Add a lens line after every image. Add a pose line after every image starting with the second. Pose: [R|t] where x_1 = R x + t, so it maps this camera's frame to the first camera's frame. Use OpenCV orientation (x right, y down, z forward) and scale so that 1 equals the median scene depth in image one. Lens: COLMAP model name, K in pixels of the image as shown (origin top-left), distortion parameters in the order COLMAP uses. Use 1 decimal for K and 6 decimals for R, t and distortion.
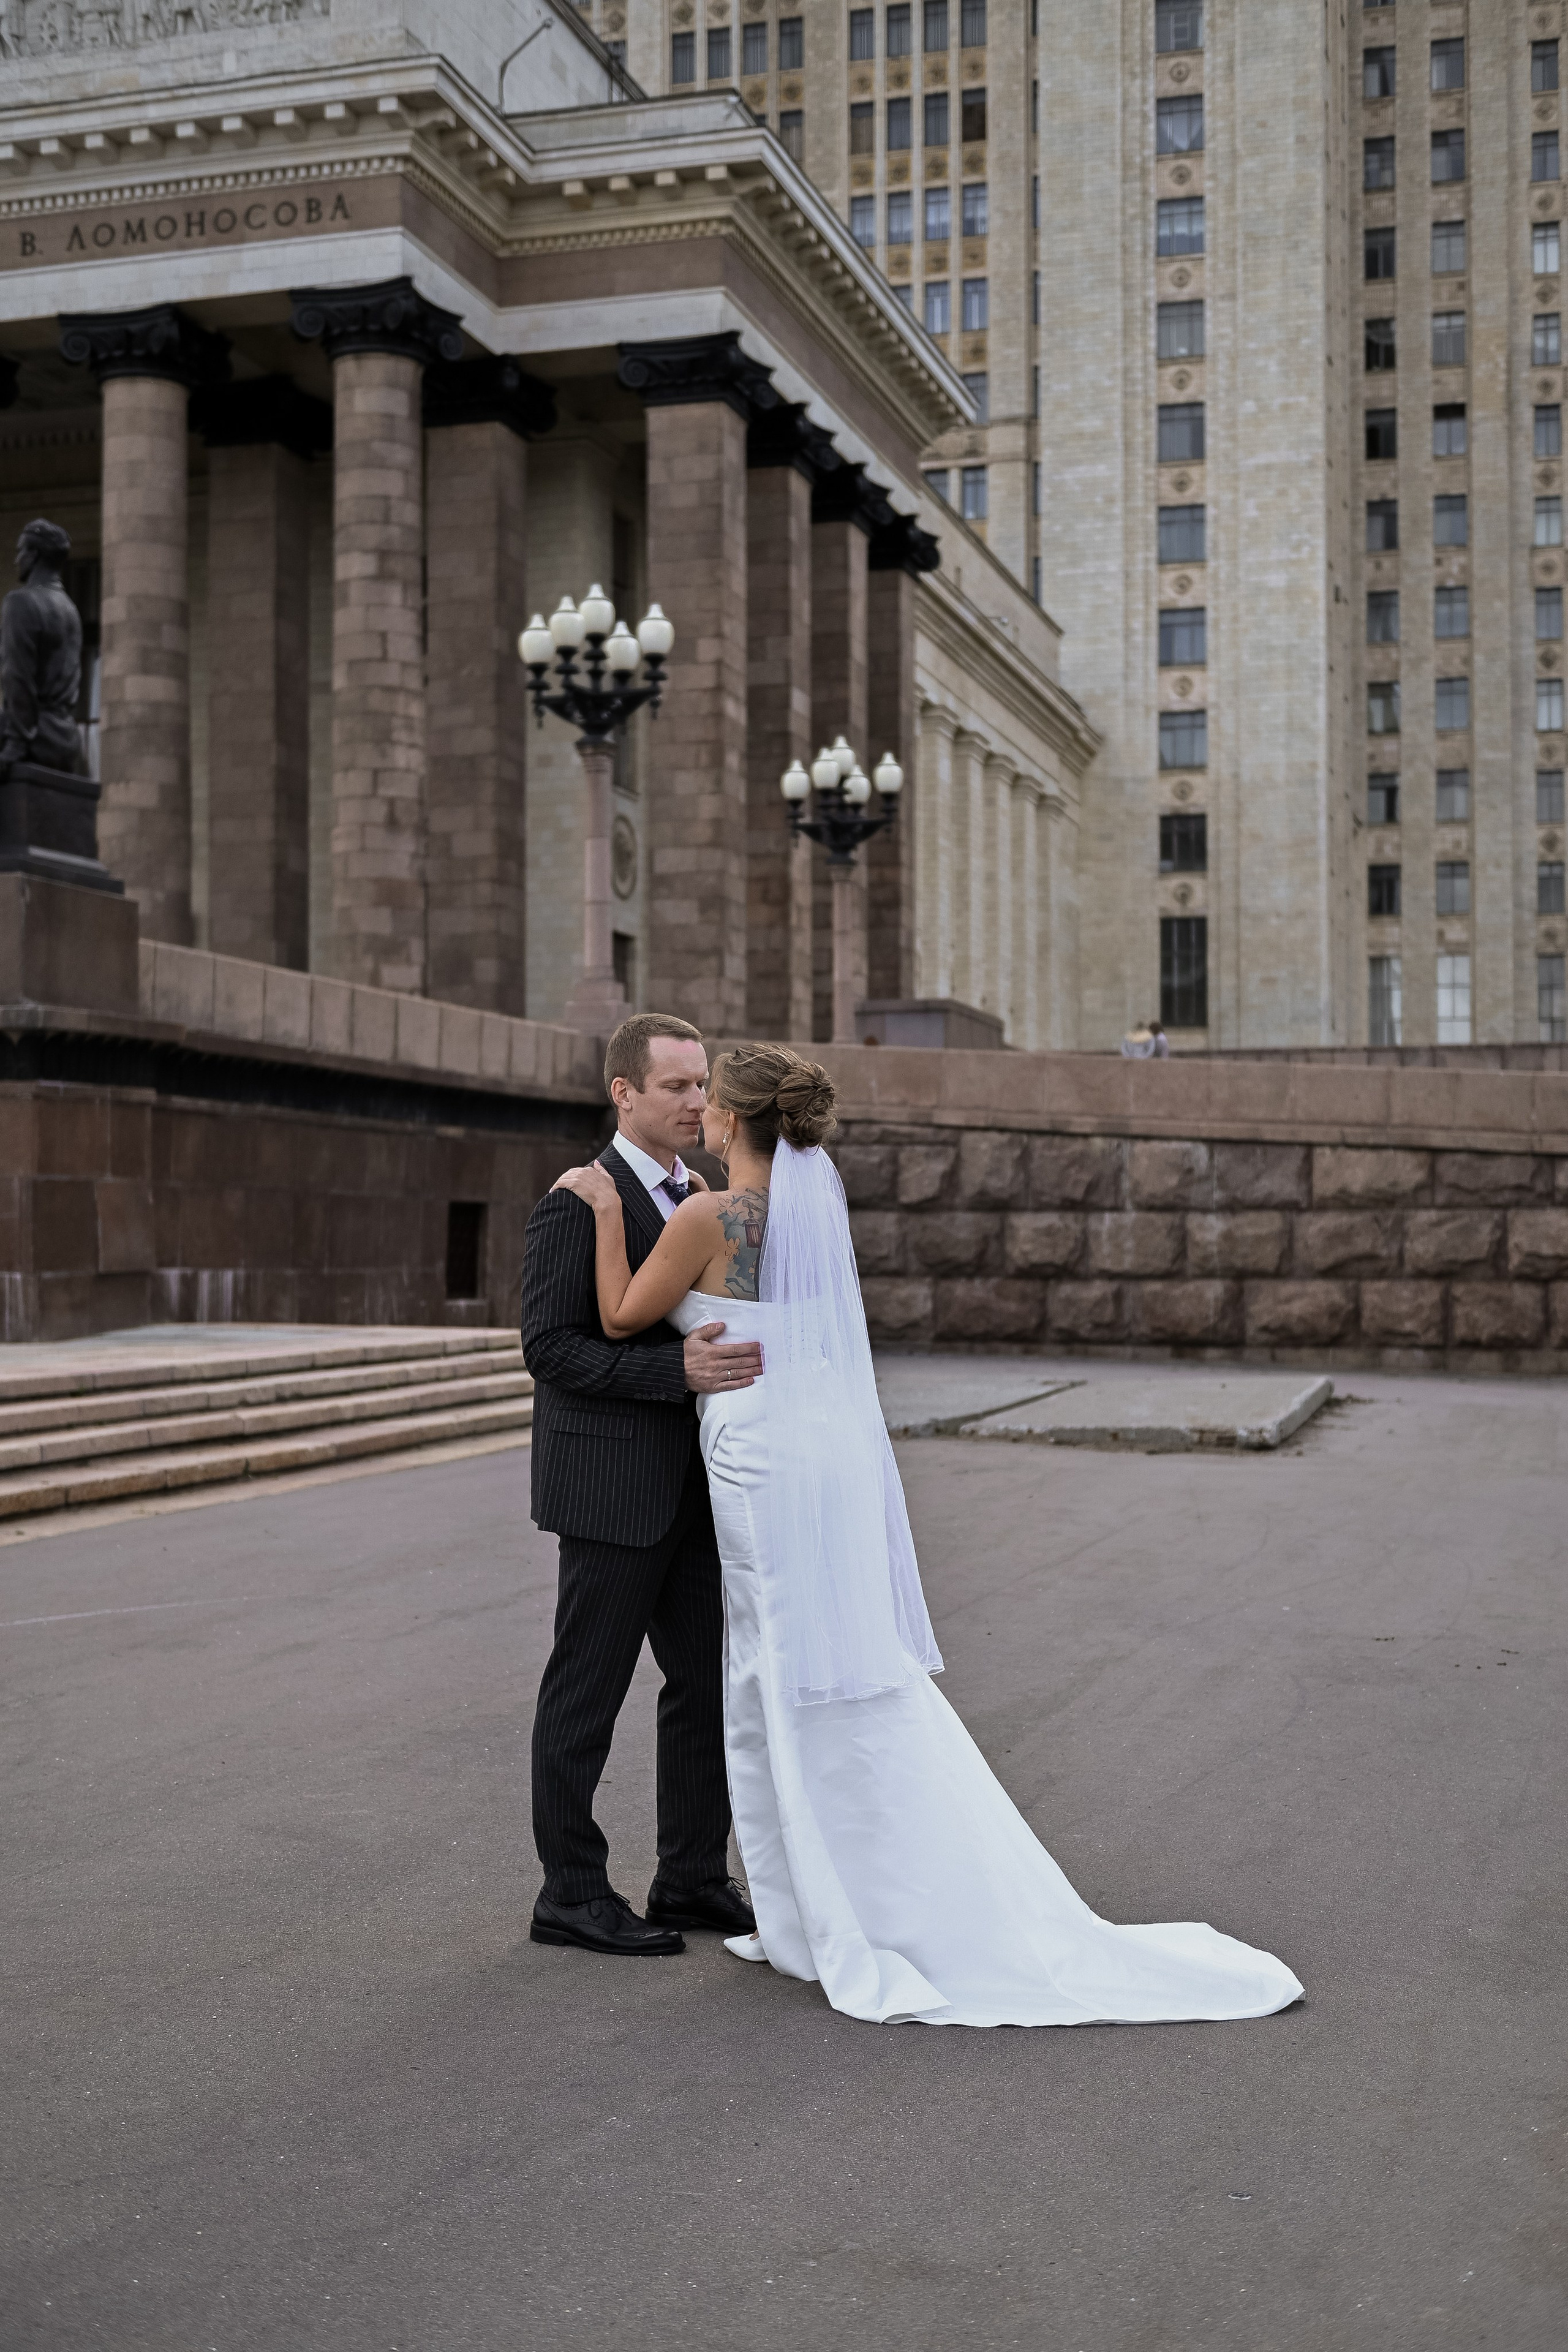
lens RADIAL K [[2793.6, 0, 785.7], [0, 2793.6, 1190.8], [0, 0, 1]] dist [0.010991, 0.000000]
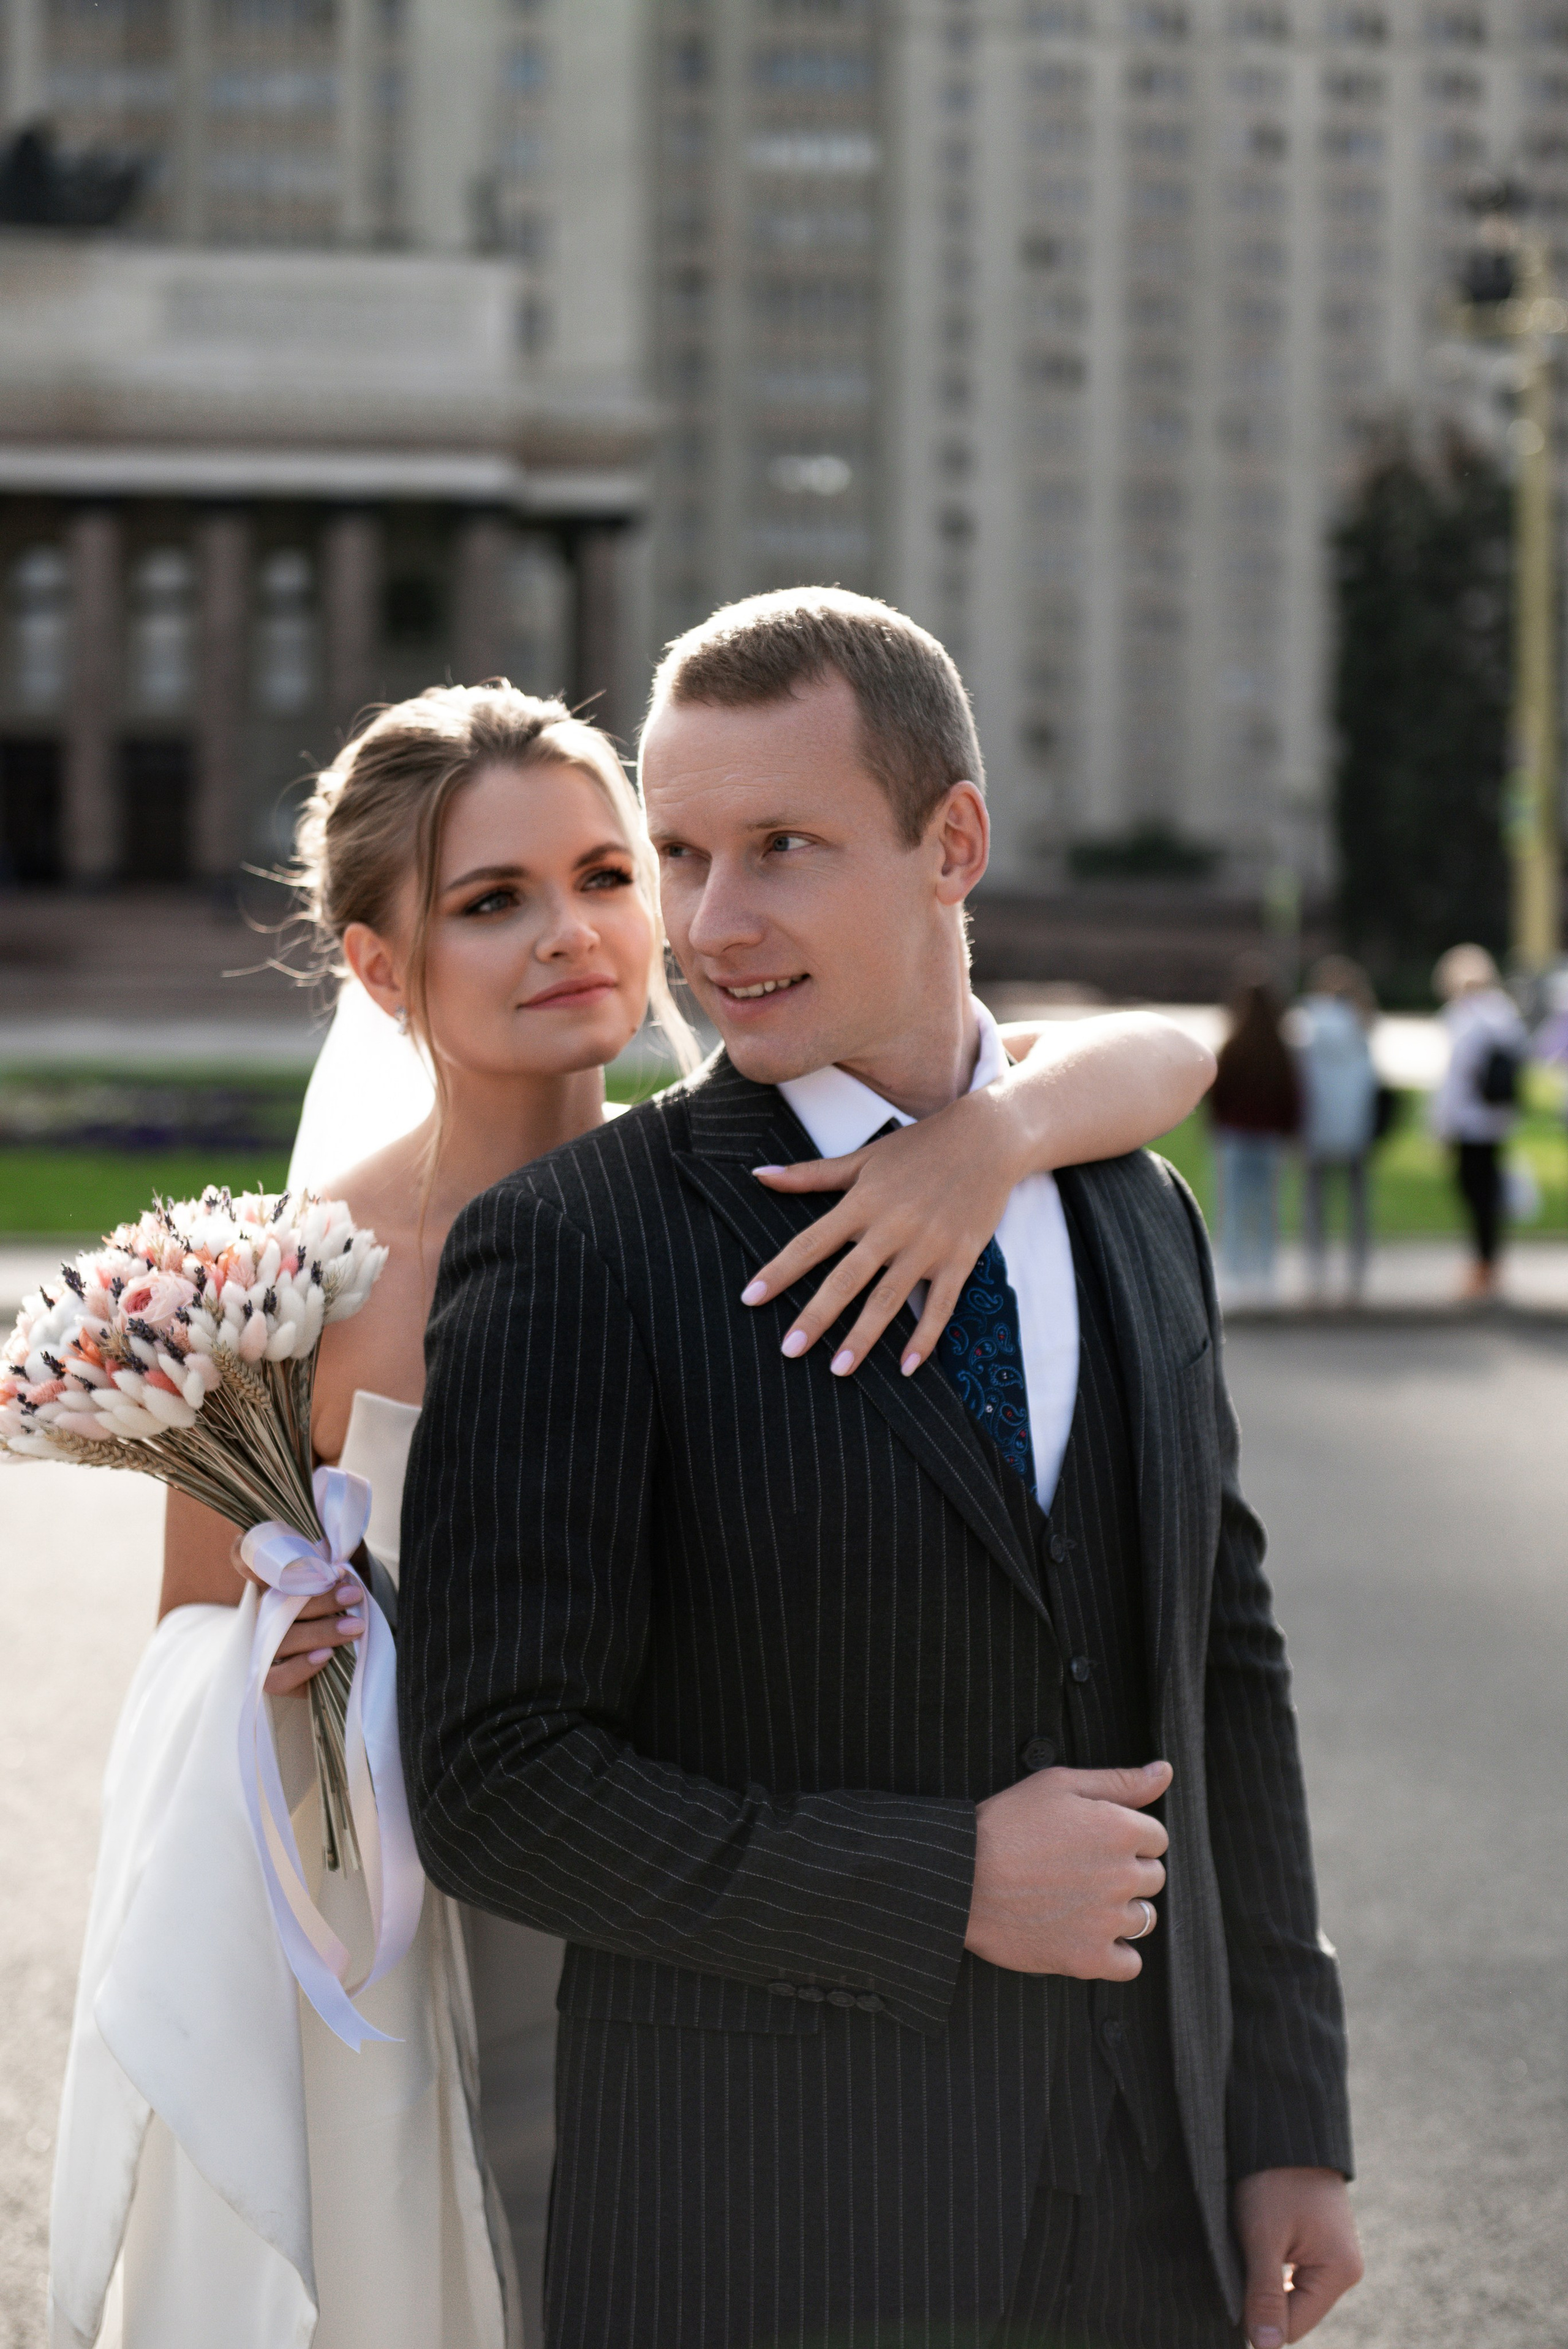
lens RADIAL K [[4452.4, 0, 767.5], [0, 4452.4, 1183.5], [0, 0, 1]] dist [0.026800, 0.000000]
pose [[0.926928, -0.009890, 0.375110, -1.104982], [-0.012452, 0.998291, 0.057091, -0.015253], [-0.375034, -0.057590, 0.925221, -1.933447]]
